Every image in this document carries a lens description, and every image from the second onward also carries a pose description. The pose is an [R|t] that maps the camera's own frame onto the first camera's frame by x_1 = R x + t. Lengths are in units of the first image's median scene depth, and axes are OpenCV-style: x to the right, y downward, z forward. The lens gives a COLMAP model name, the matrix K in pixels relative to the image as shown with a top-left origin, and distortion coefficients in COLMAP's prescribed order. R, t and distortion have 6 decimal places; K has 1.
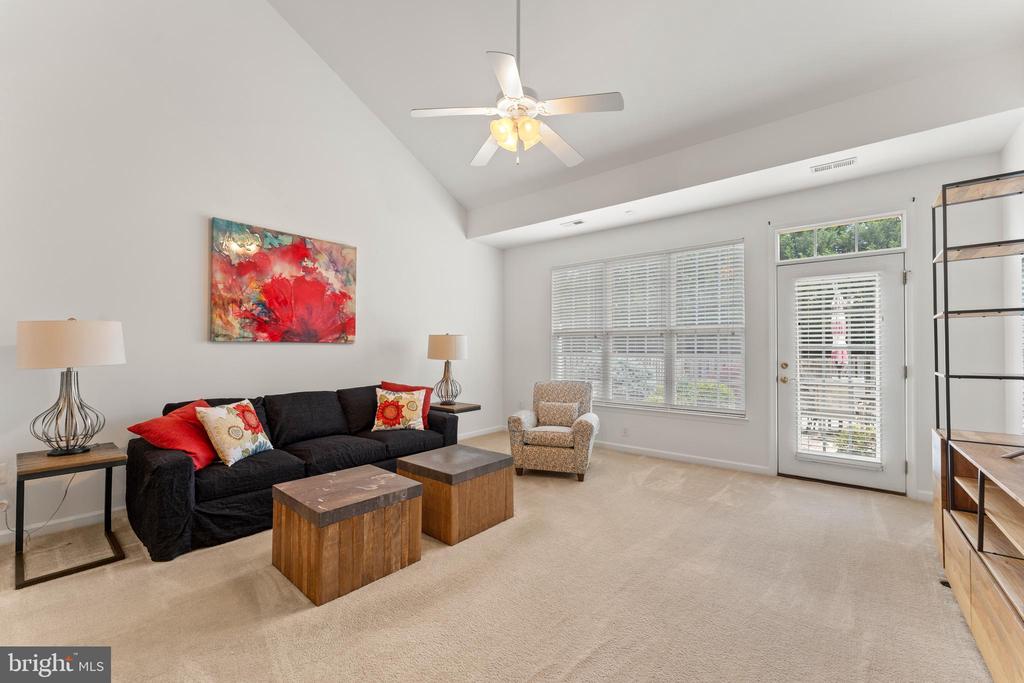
lens RADIAL K [[418.0, 0, 516.0], [0, 418.0, 342.5], [0, 0, 1]] dist [-0.002066, 0.000046]
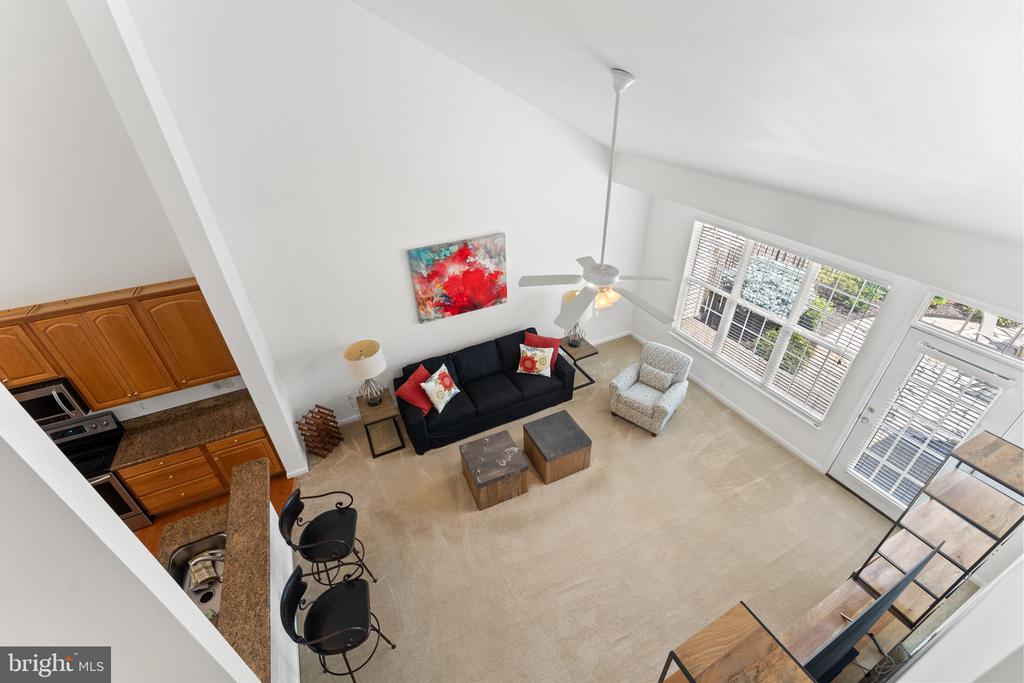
lens RADIAL K [[425.1, 0, 510.3], [0, 425.1, 346.0], [0, 0, 1]] dist [-0.010229, -0.000163]
pose [[0.905345, 0.212911, -0.367451, 0.186233], [0.034646, 0.825333, 0.563582, -0.768868], [0.423262, -0.522967, 0.739834, -0.101351]]
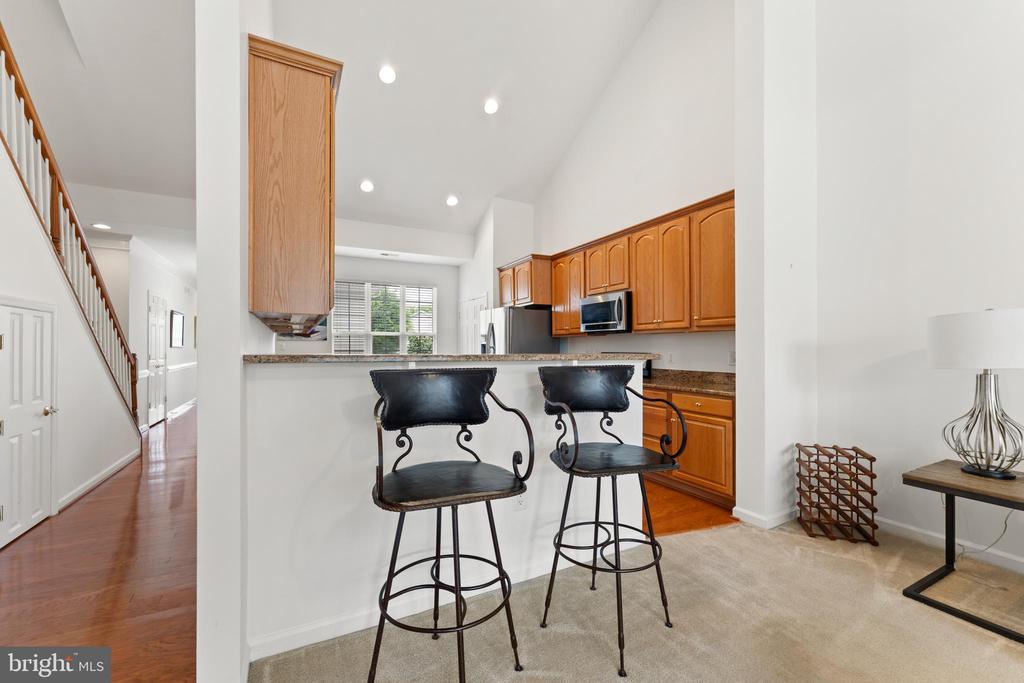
lens RADIAL K [[418.0, 0, 515.7], [0, 418.0, 344.0], [0, 0, 1]] dist [-0.002066, 0.000046]
pose [[-0.385048, -0.015955, -0.922759, 0.027647], [0.011925, 0.999681, -0.022261, 0.011378], [0.922819, -0.019575, -0.384735, 0.312053]]
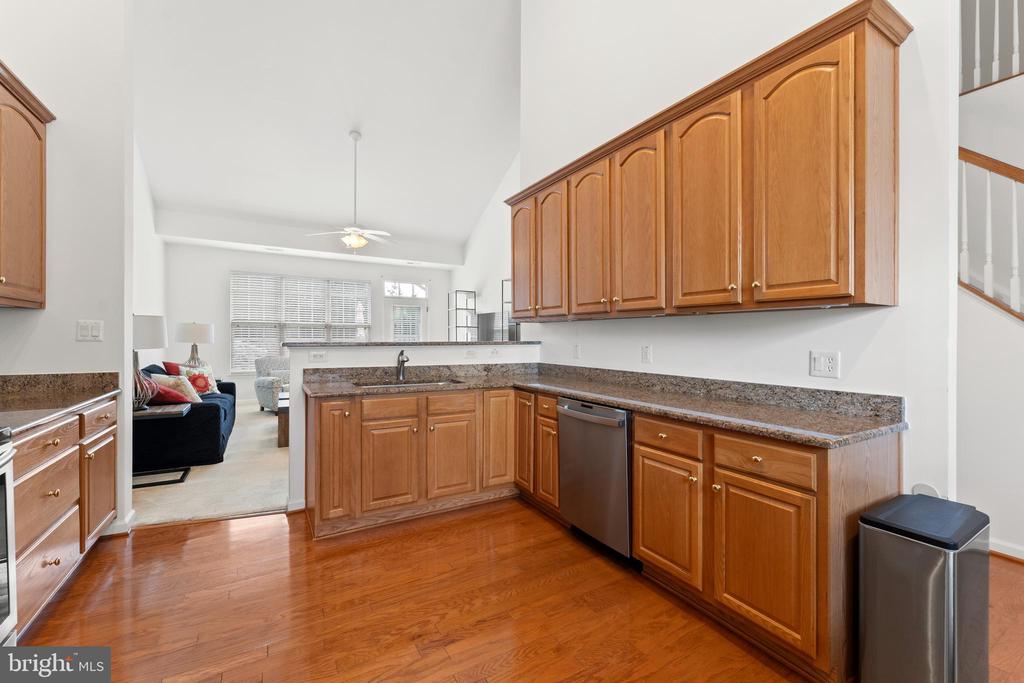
lens RADIAL K [[418.0, 0, 532.2], [0, 418.0, 342.9], [0, 0, 1]] dist [-0.002066, 0.000046]
pose [[0.311569, -0.013601, 0.950126, -1.311442], [-0.021385, 0.999544, 0.021321, -0.012027], [-0.949983, -0.026961, 0.311136, -0.451371]]
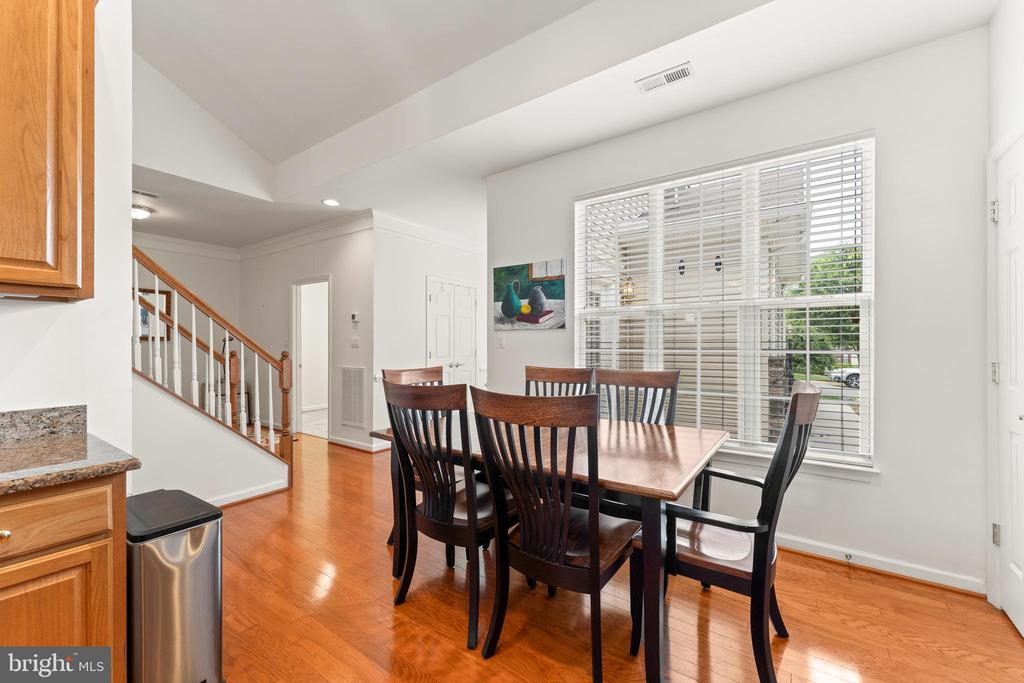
lens RADIAL K [[418.0, 0, 509.7], [0, 418.0, 337.6], [0, 0, 1]] dist [-0.002066, 0.000046]
pose [[-0.997387, -0.004821, -0.072086, -1.148335], [-0.002775, 0.999591, -0.028453, -0.007717], [0.072194, -0.028179, -0.996992, -0.262013]]
